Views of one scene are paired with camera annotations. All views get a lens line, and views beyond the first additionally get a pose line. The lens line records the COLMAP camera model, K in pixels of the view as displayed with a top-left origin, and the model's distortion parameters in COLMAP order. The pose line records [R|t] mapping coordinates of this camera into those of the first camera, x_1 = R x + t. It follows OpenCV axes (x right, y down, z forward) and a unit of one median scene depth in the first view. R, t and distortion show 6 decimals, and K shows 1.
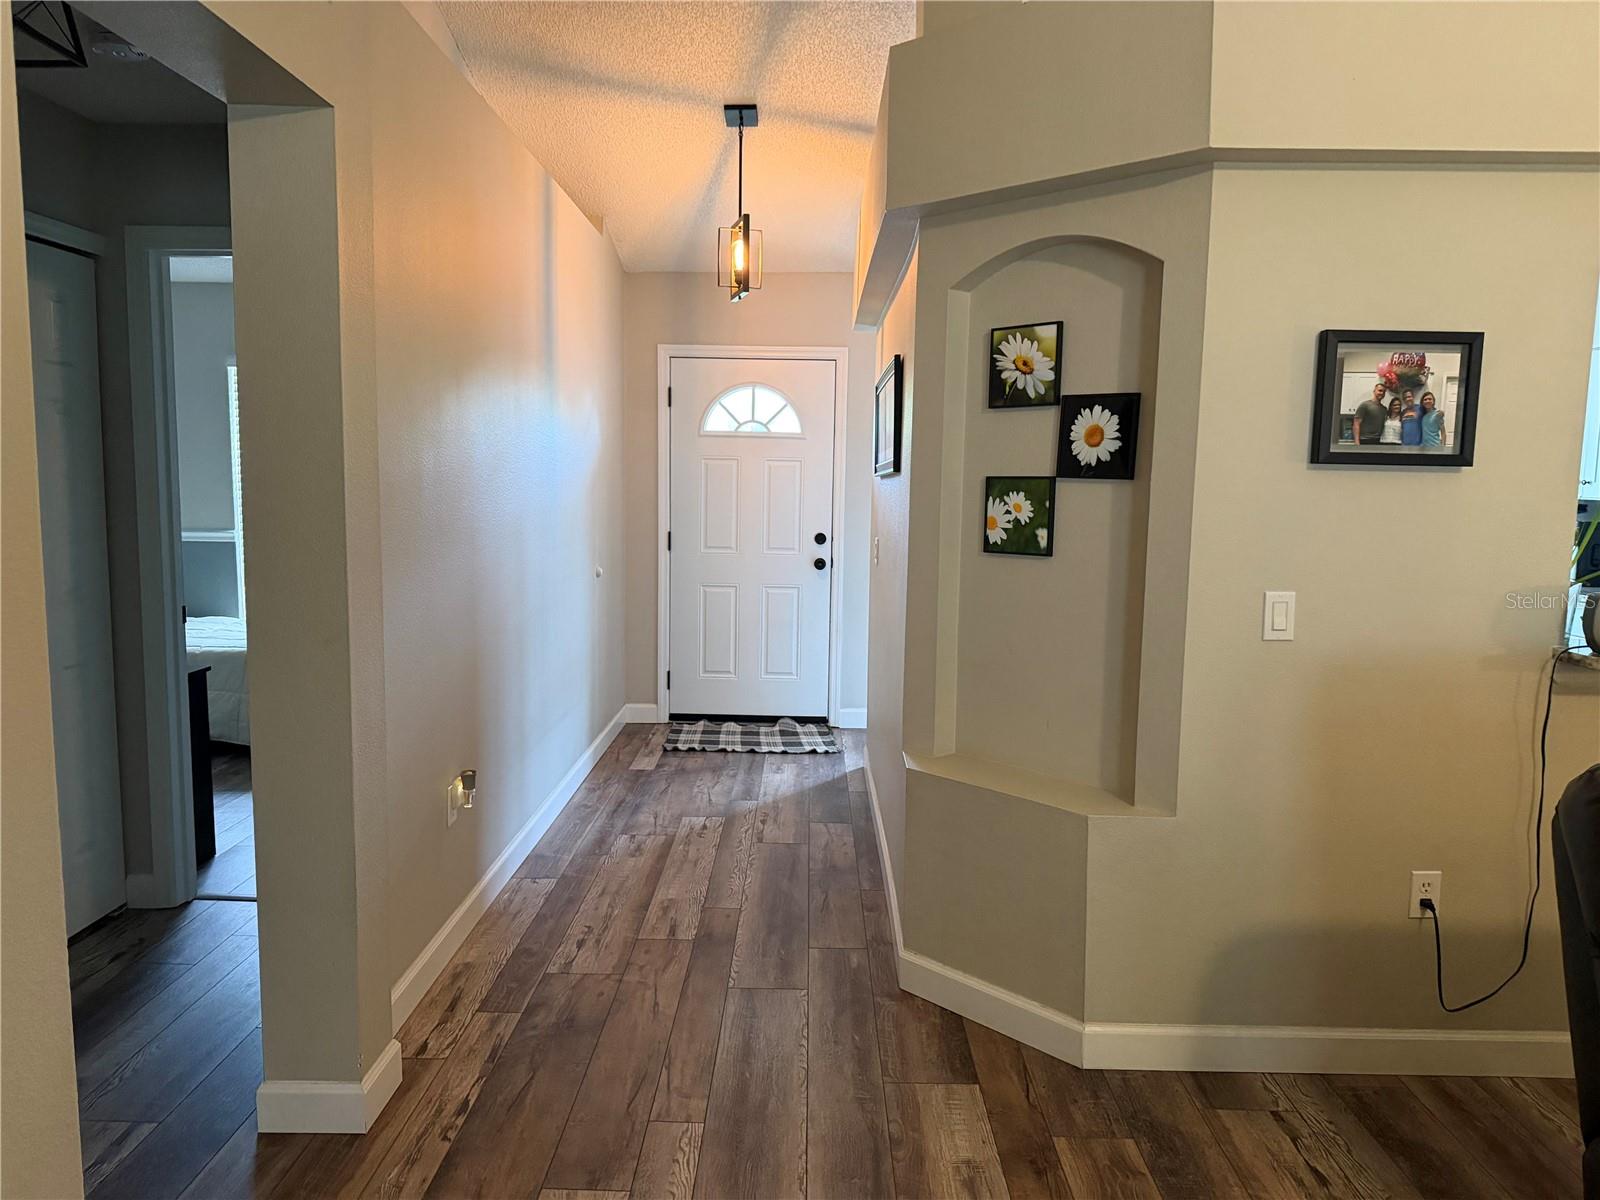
lens RADIAL K [[1120.2, 0, 790.3], [0, 1120.2, 614.6], [0, 0, 1]] dist [0.065915, -0.087560]
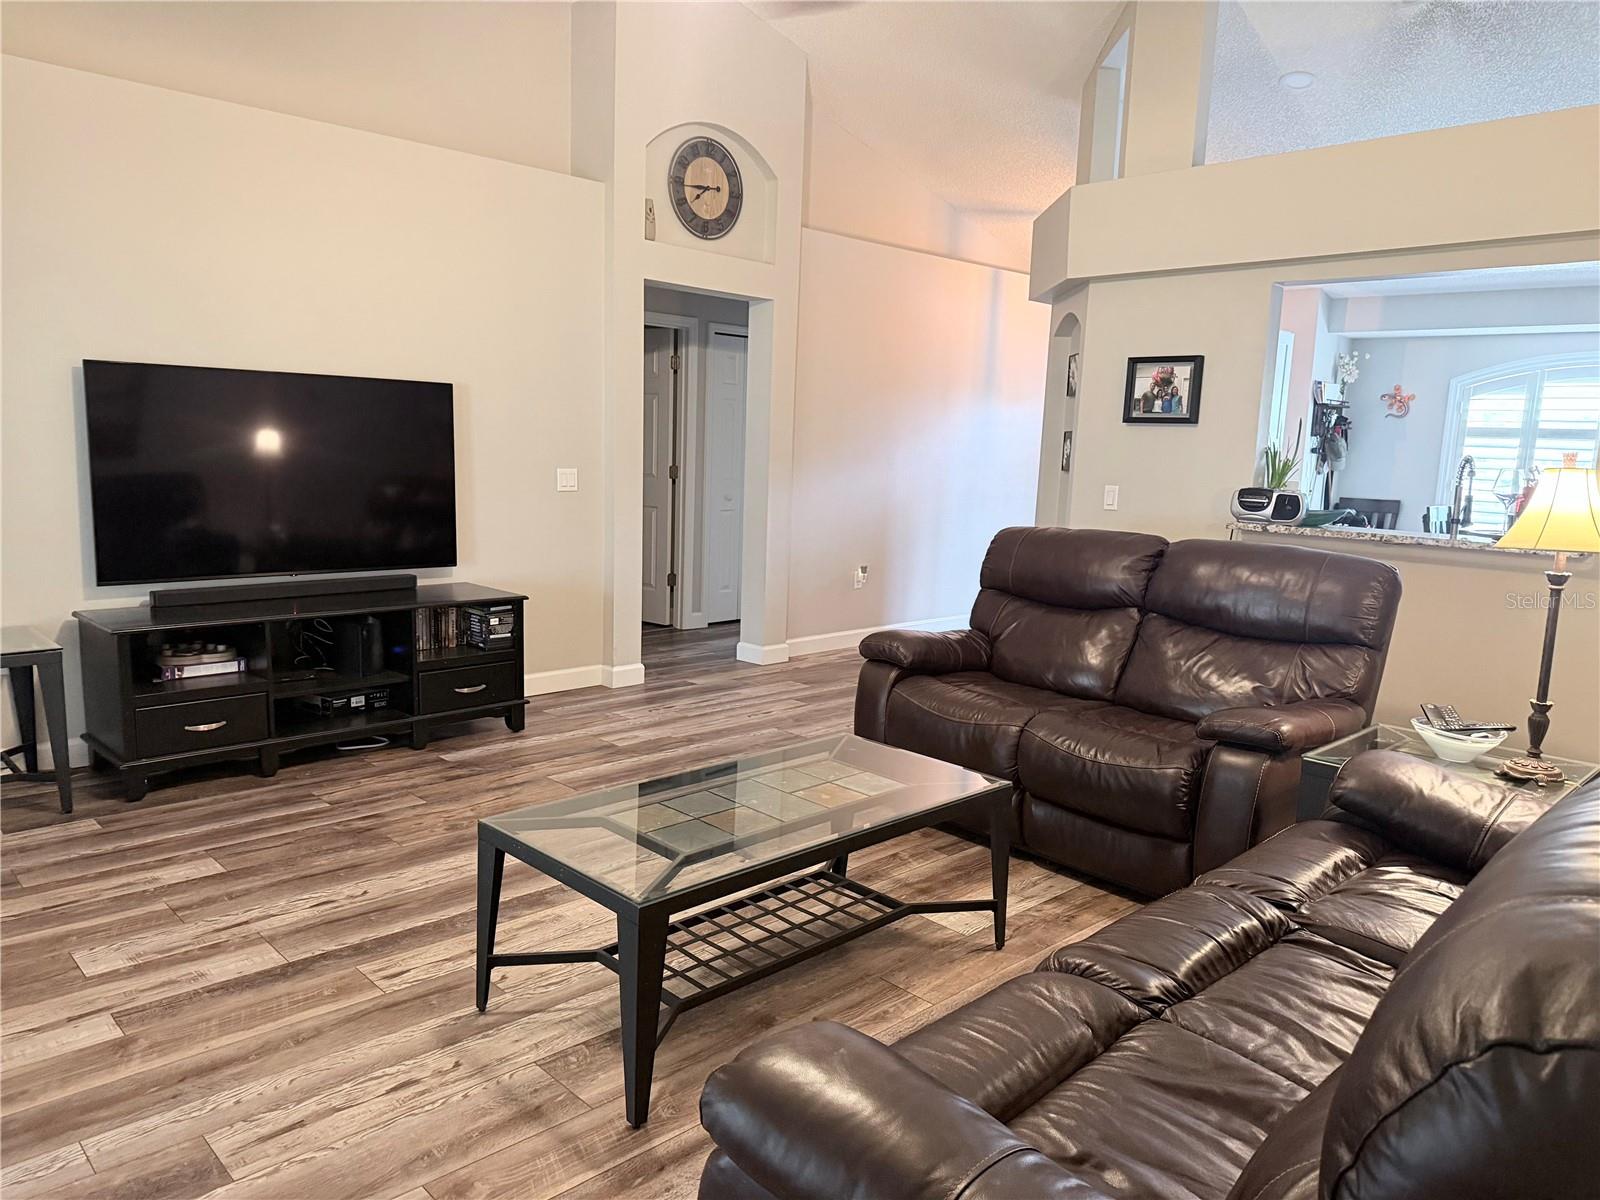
lens RADIAL K [[1120.2, 0, 778.6], [0, 1120.2, 611.2], [0, 0, 1]] dist [0.065915, -0.087560]
pose [[0.704625, 0.115160, -0.700173, 1.380486], [-0.105020, 0.992800, 0.057601, 0.142420], [0.701765, 0.032945, 0.711646, -0.815958]]
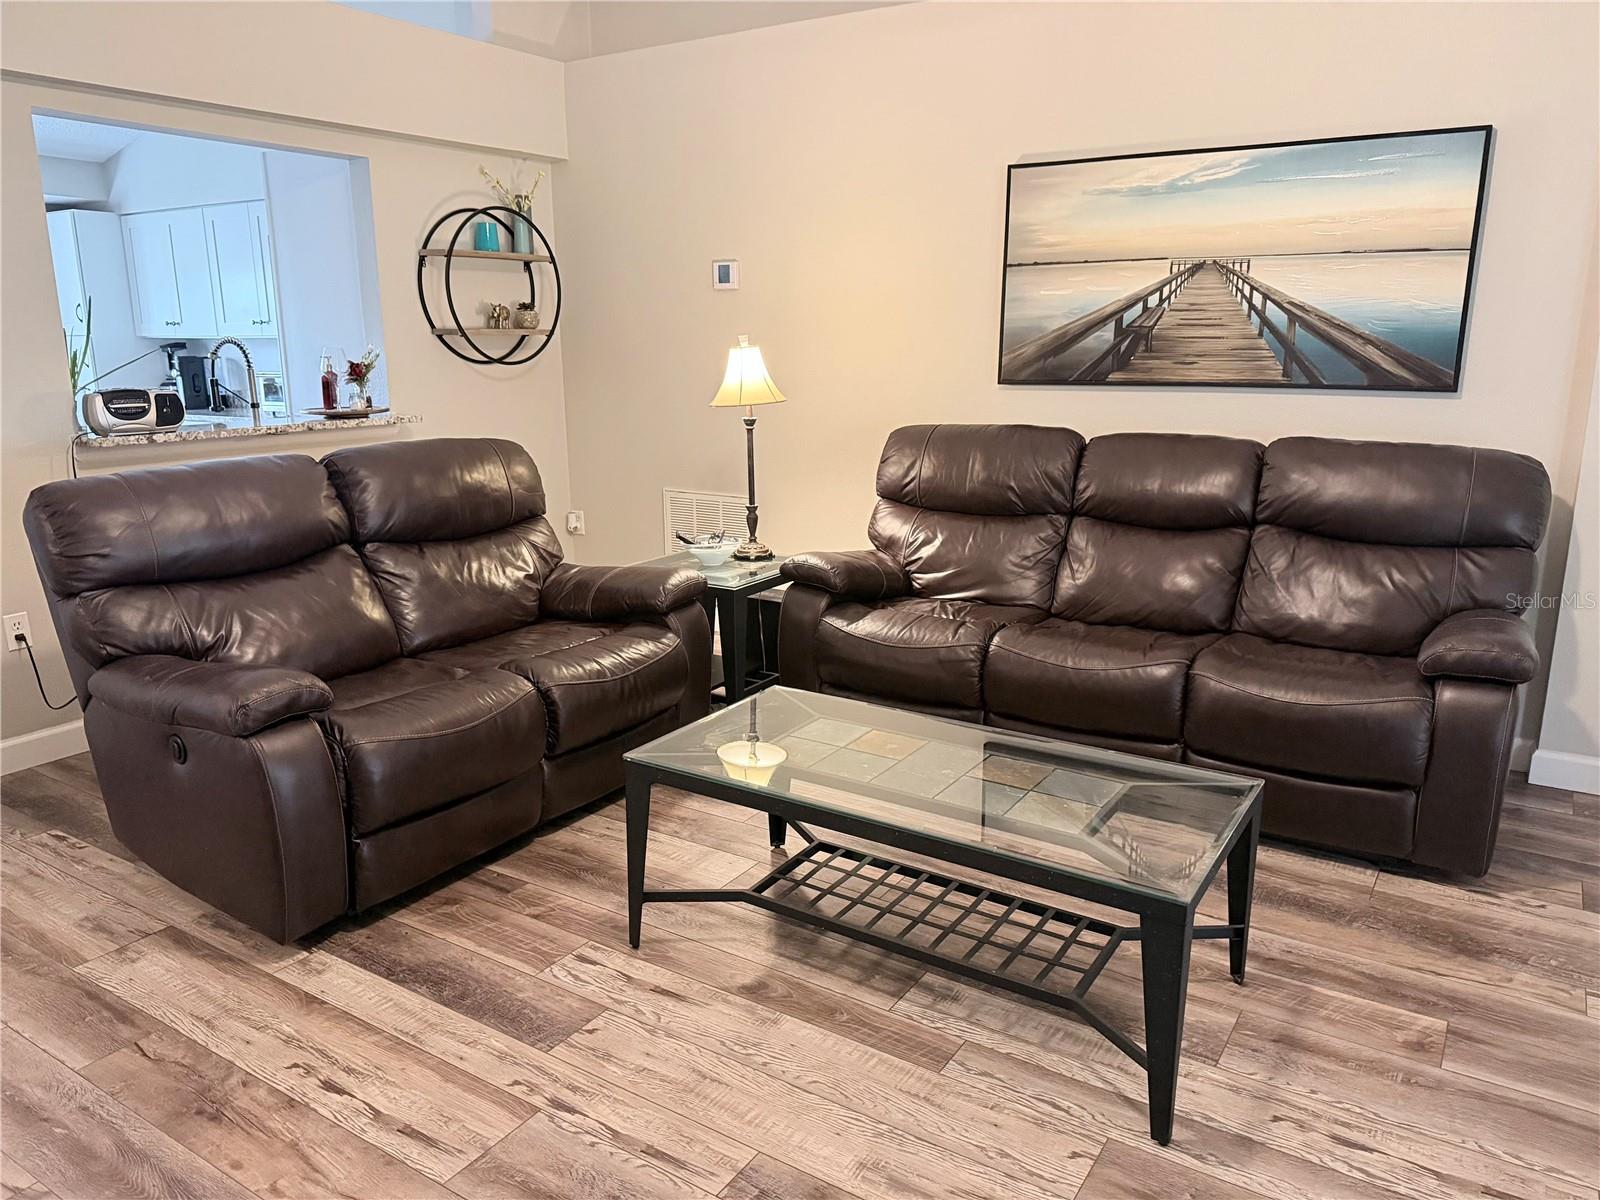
lens RADIAL K [[1120.2, 0, 809.9], [0, 1120.2, 607.0], [0, 0, 1]] dist [0.065915, -0.087560]
pose [[0.519254, -0.216225, 0.826815, -0.054535], [0.114657, 0.976344, 0.183322, 0.077013], [-0.846894, -0.000390, 0.531762, -0.489281]]
